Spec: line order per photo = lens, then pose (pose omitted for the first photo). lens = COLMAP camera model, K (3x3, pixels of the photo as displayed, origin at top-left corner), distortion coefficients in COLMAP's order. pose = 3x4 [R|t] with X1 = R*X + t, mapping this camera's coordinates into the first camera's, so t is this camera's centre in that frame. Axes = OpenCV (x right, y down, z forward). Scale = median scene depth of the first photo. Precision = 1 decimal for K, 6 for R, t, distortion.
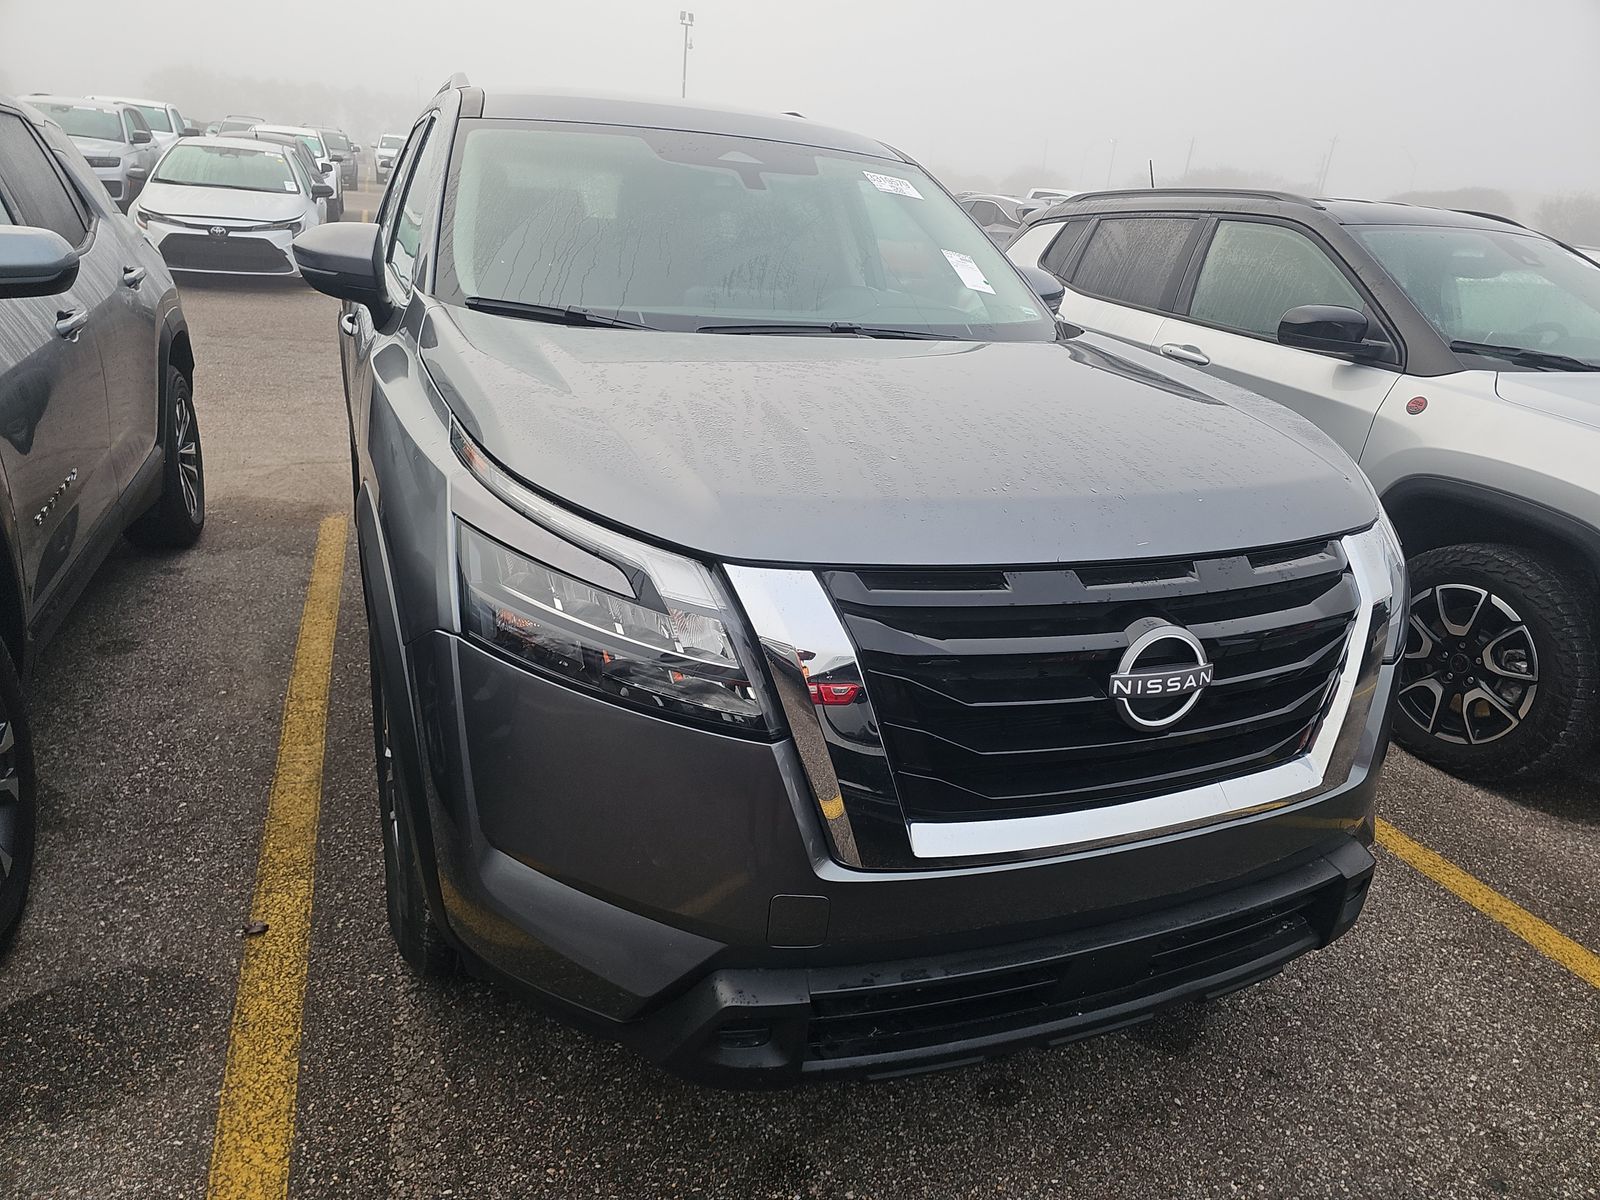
lens RADIAL K [[1060.6, 0, 805.1], [0, 1060.6, 596.4], [0, 0, 1]] dist [0.046981, -0.054786]
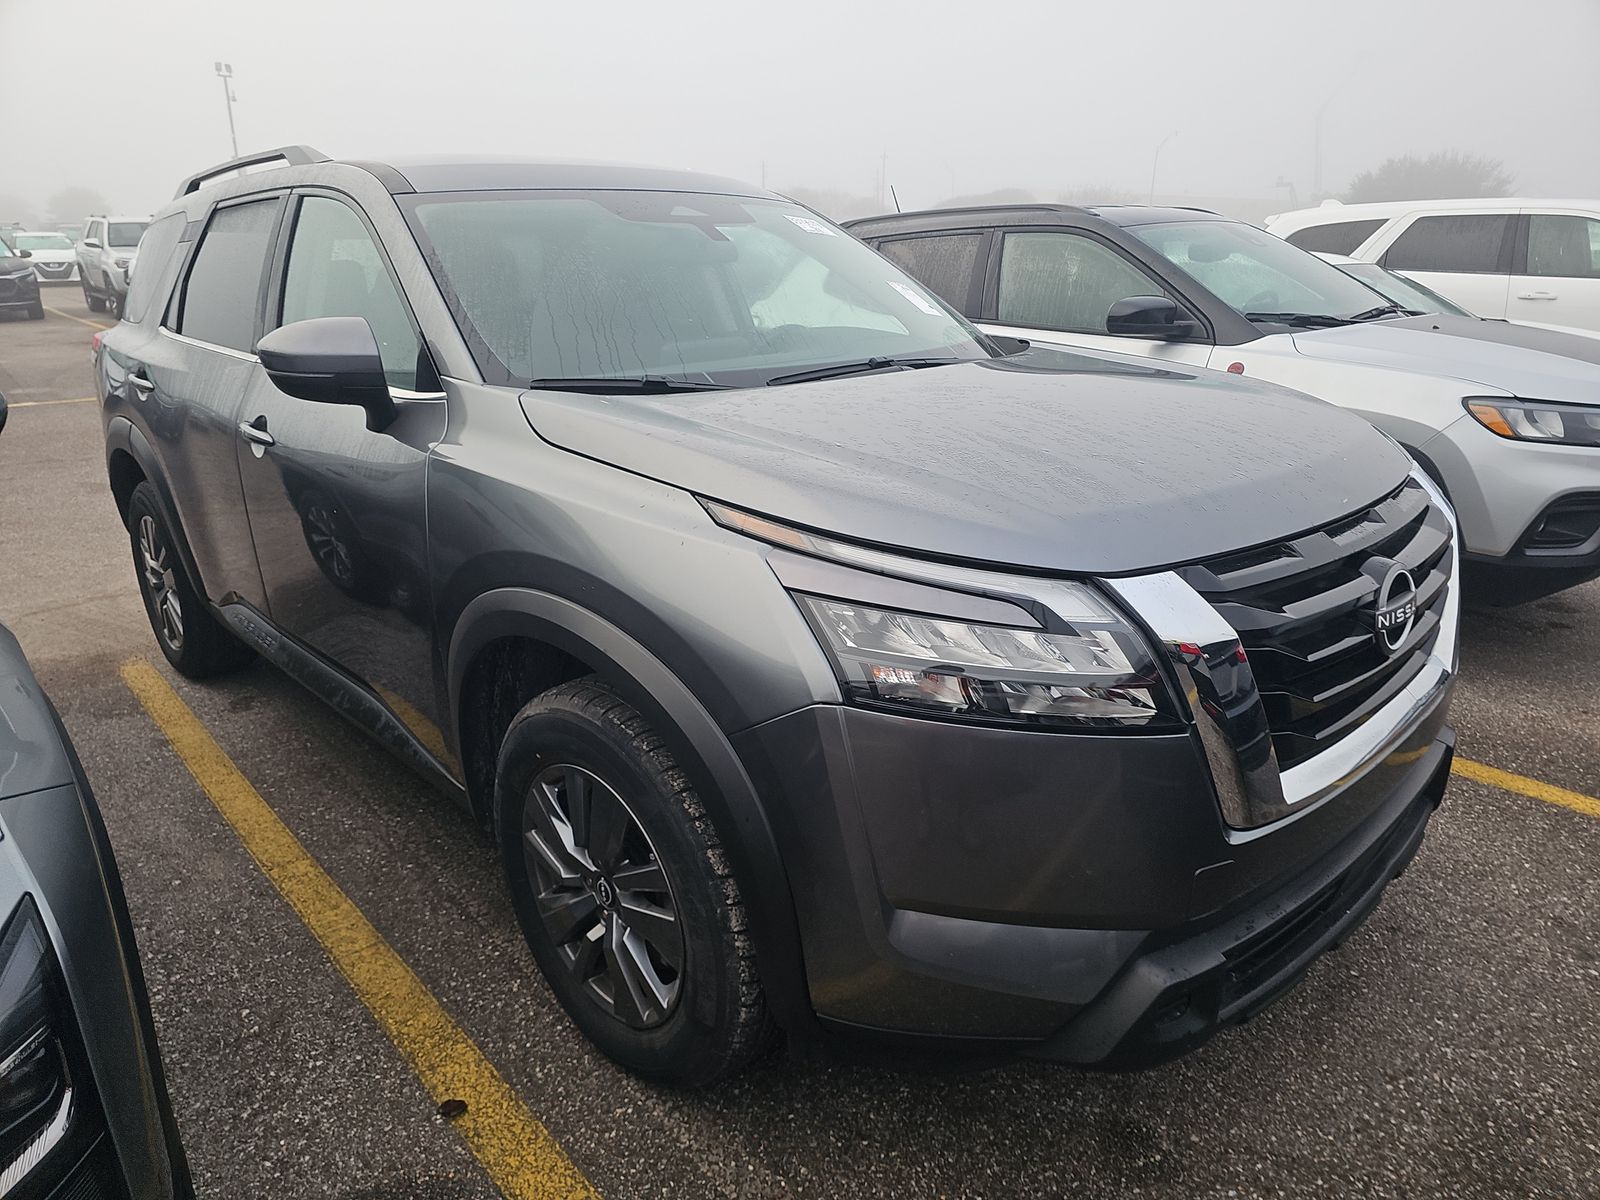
lens RADIAL K [[1060.6, 0, 805.1], [0, 1060.6, 596.4], [0, 0, 1]] dist [0.046981, -0.054786]
pose [[0.930497, -0.194156, 0.310609, -0.444377], [0.202737, 0.979222, 0.004751, -0.051459], [-0.305077, 0.058551, 0.950526, 0.044589]]
